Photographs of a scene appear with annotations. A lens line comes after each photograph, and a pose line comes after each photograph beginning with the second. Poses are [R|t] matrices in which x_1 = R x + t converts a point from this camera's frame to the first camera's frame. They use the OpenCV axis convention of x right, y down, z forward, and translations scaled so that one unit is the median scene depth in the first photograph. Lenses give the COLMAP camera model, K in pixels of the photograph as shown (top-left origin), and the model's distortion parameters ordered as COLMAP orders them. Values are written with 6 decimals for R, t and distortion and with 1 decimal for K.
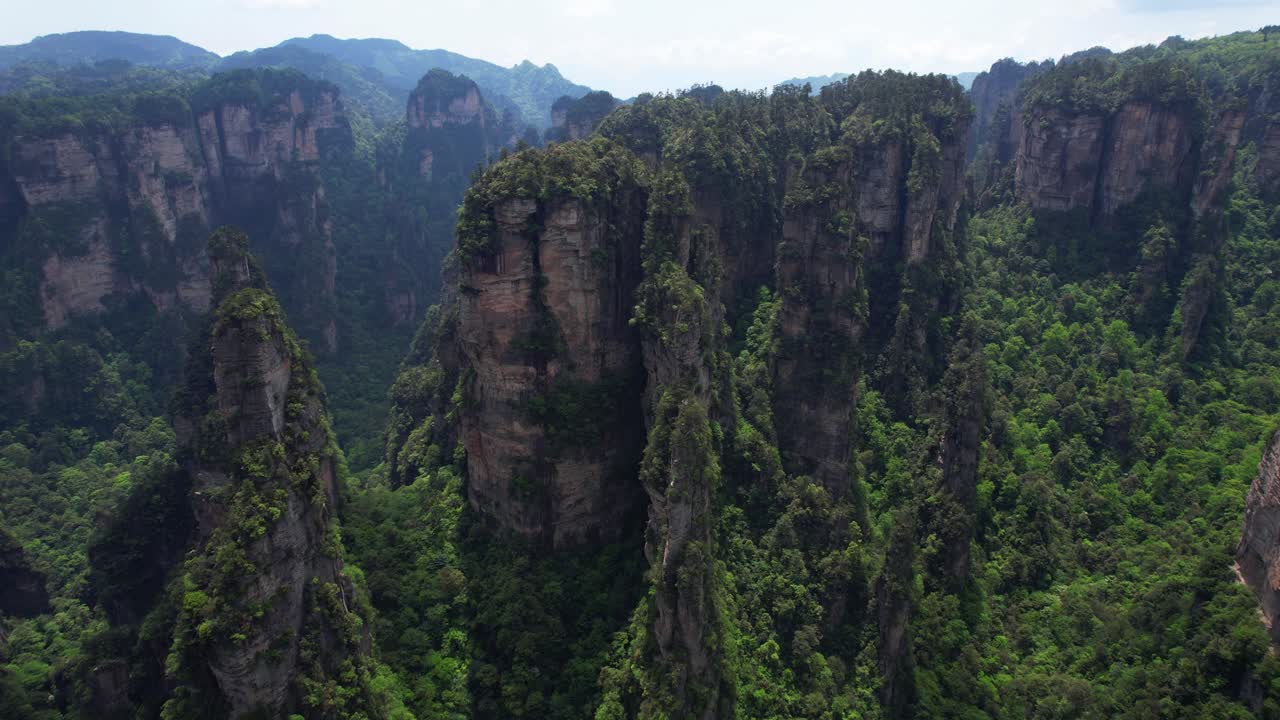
lens RADIAL K [[726.0, 0, 640.0], [0, 726.0, 360.0], [0, 0, 1]] dist [-0.000866, 0.001067]
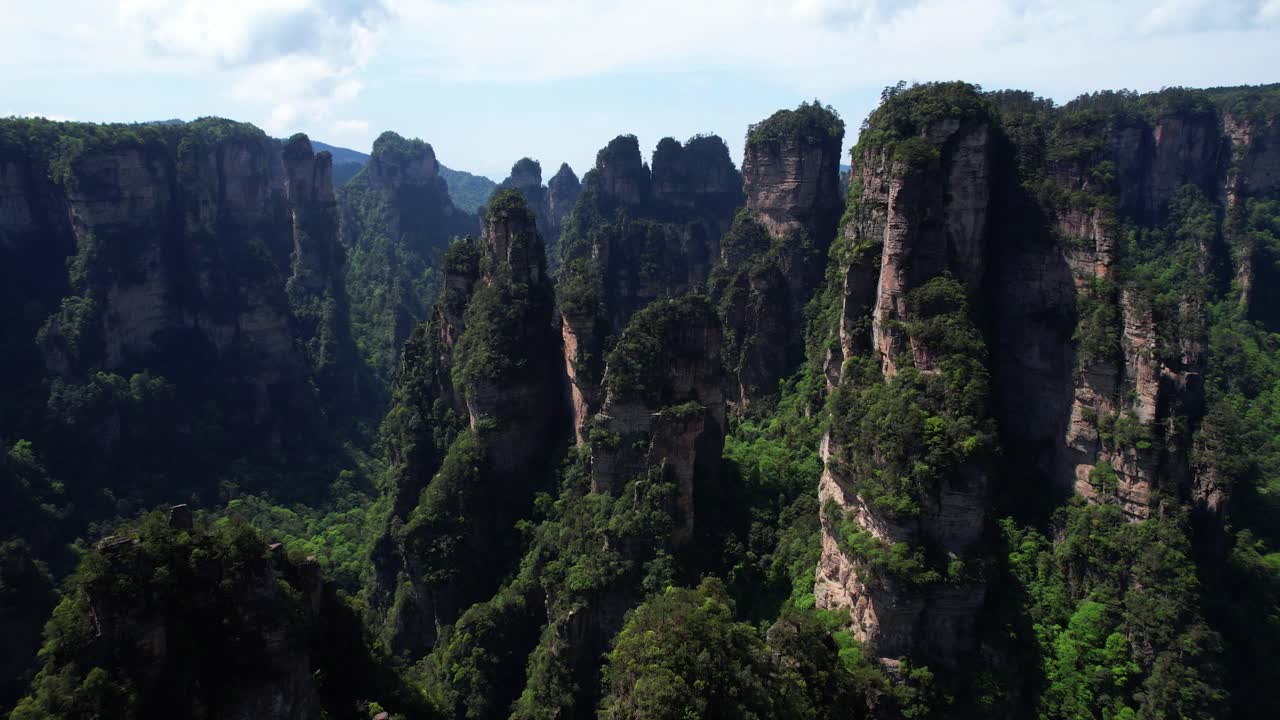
lens RADIAL K [[726.0, 0, 640.0], [0, 726.0, 360.0], [0, 0, 1]] dist [-0.000866, 0.001067]
pose [[0.977223, -0.050711, 0.206065, -0.367733], [0.075345, 0.990676, -0.113511, 0.098085], [-0.198388, 0.126451, 0.971932, 0.026812]]
